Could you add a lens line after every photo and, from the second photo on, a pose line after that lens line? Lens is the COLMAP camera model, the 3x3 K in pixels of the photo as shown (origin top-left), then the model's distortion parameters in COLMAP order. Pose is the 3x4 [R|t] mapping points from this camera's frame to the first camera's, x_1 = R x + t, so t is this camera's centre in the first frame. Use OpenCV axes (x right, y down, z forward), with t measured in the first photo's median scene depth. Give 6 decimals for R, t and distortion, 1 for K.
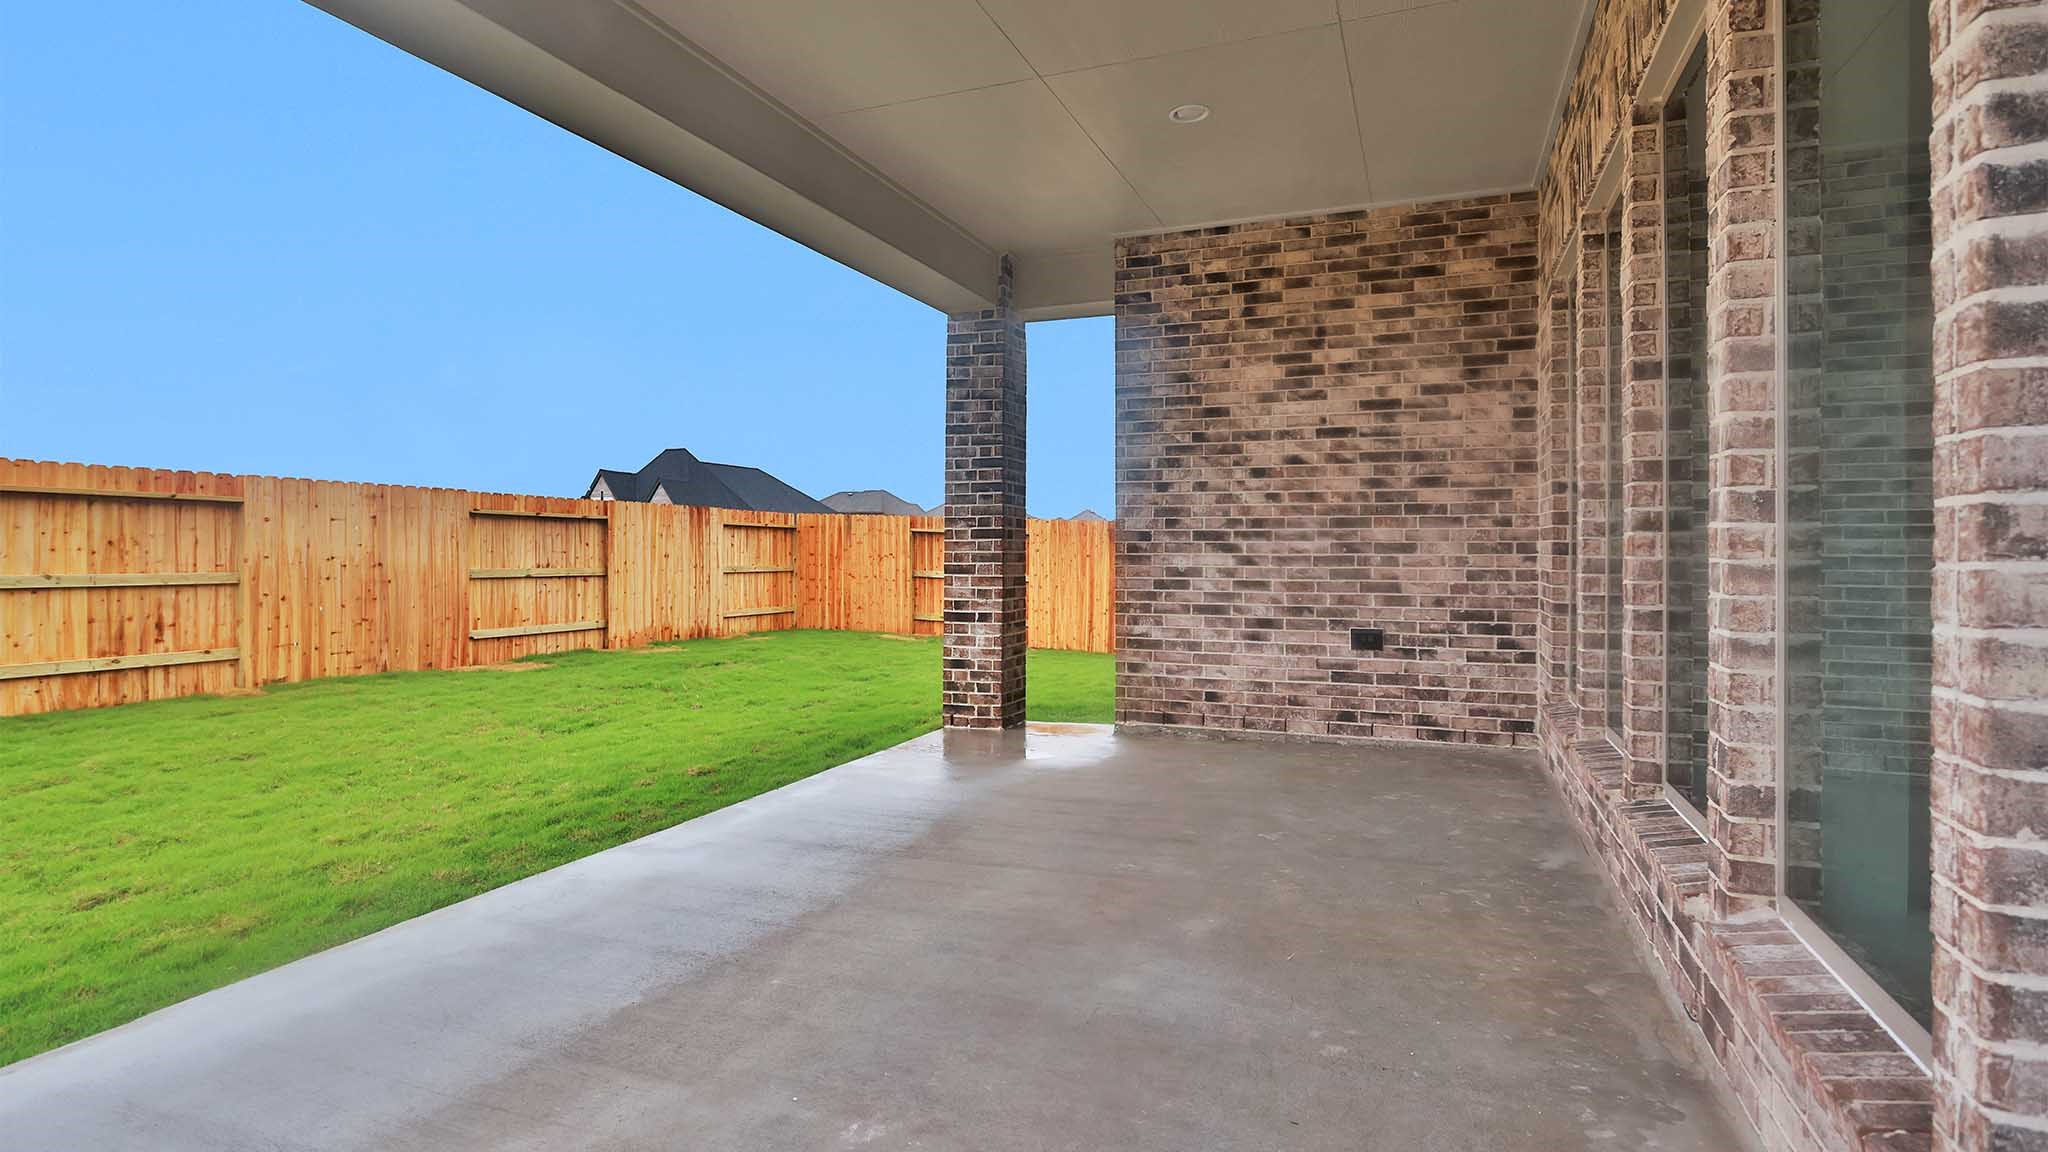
lens RADIAL K [[1014.2, 0, 1045.4], [0, 1014.2, 548.2], [0, 0, 1]] dist [-0.002499, 0.000502]
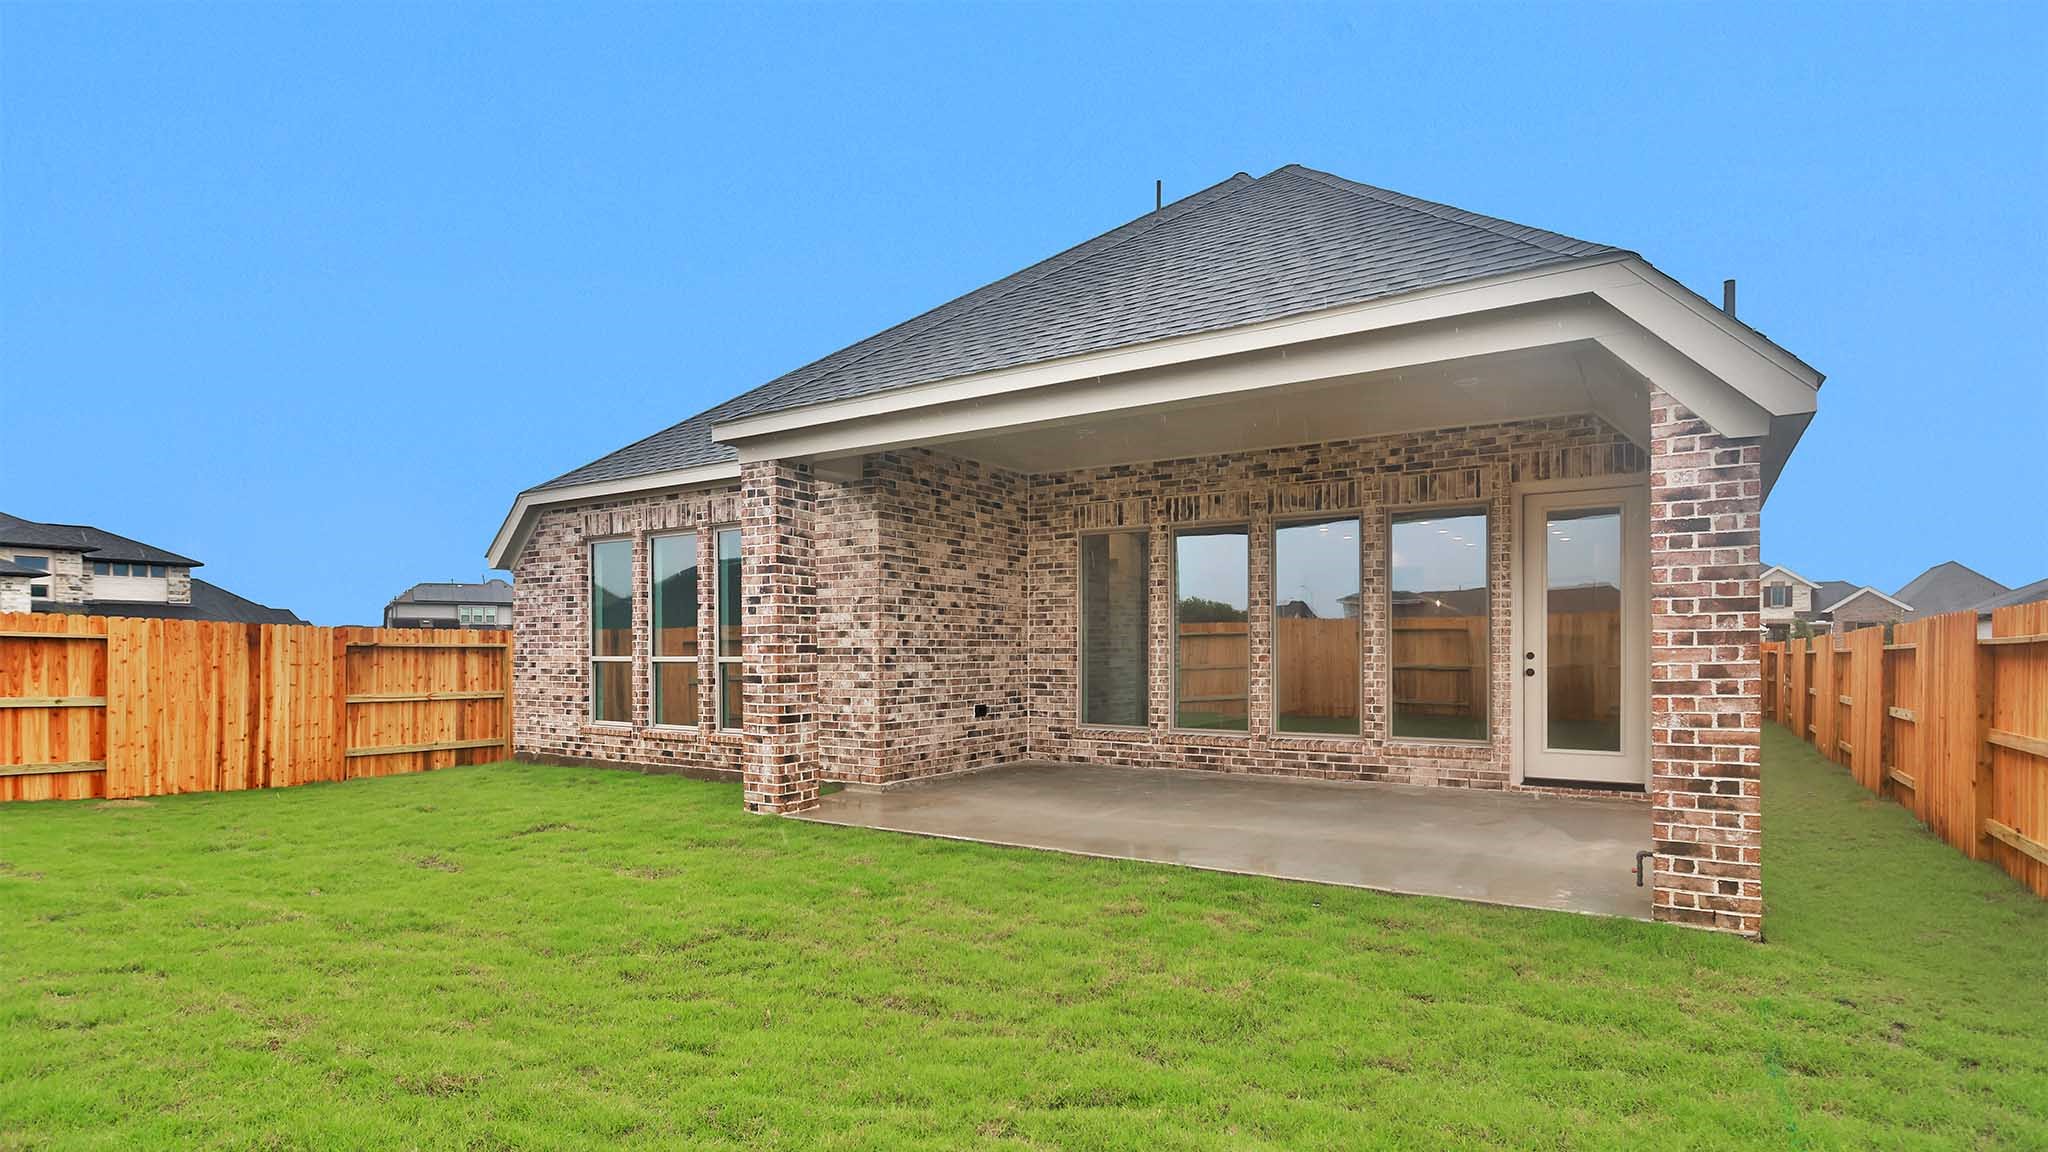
lens RADIAL K [[1014.2, 0, 1019.7], [0, 1014.2, 648.3], [0, 0, 1]] dist [-0.002499, 0.000502]
pose [[0.212125, -0.000204, 0.977242, -1.304440], [-0.000620, 1.000000, 0.000344, -0.016953], [-0.977242, -0.000679, 0.212125, 0.537918]]
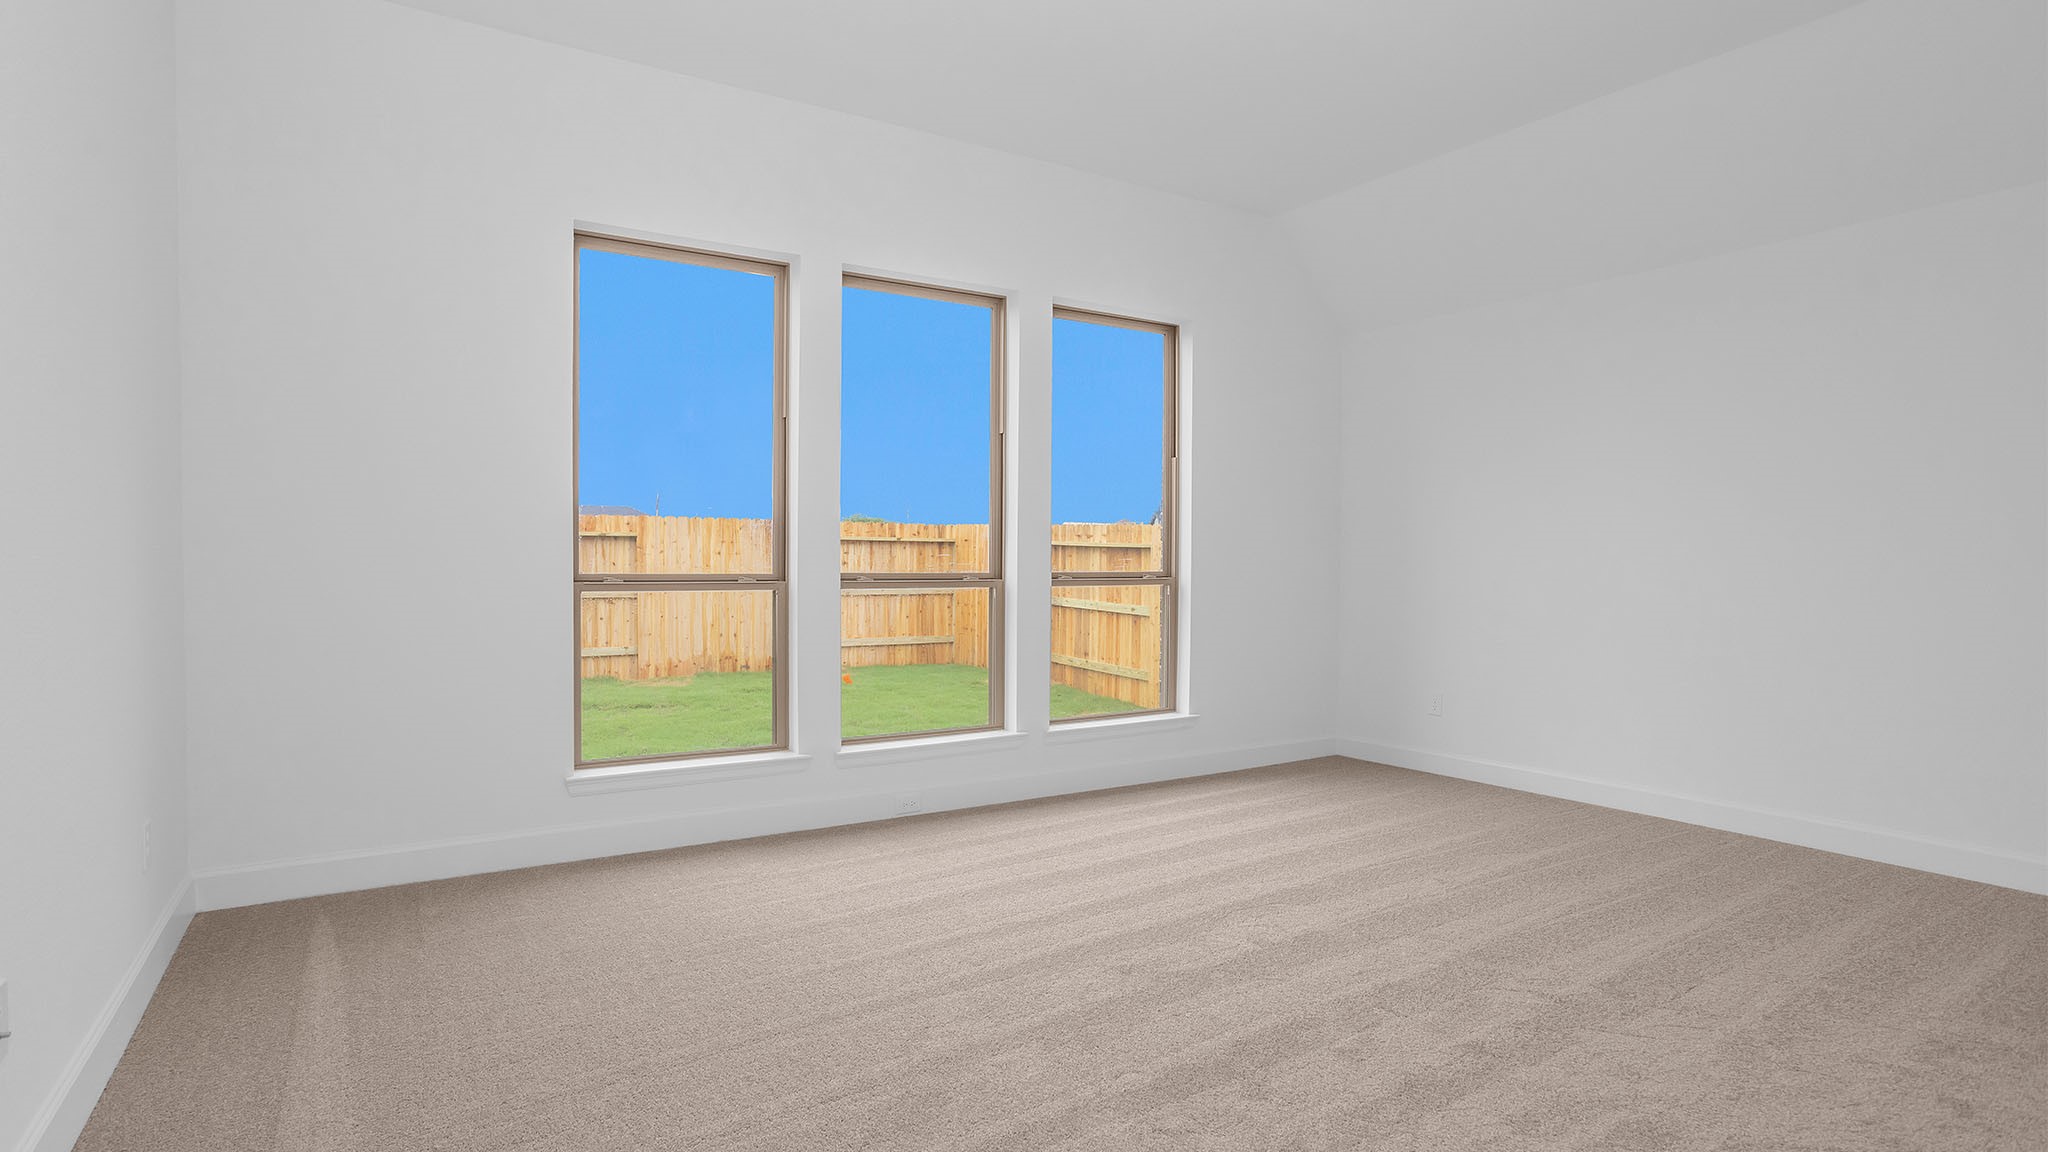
lens RADIAL K [[1014.2, 0, 1023.1], [0, 1014.2, 576.0], [0, 0, 1]] dist [-0.002499, 0.000502]
pose [[0.785169, 0.004612, -0.619264, 0.372337], [0.002134, 0.999946, 0.010152, -0.000476], [0.619278, -0.009292, 0.785117, 0.460283]]
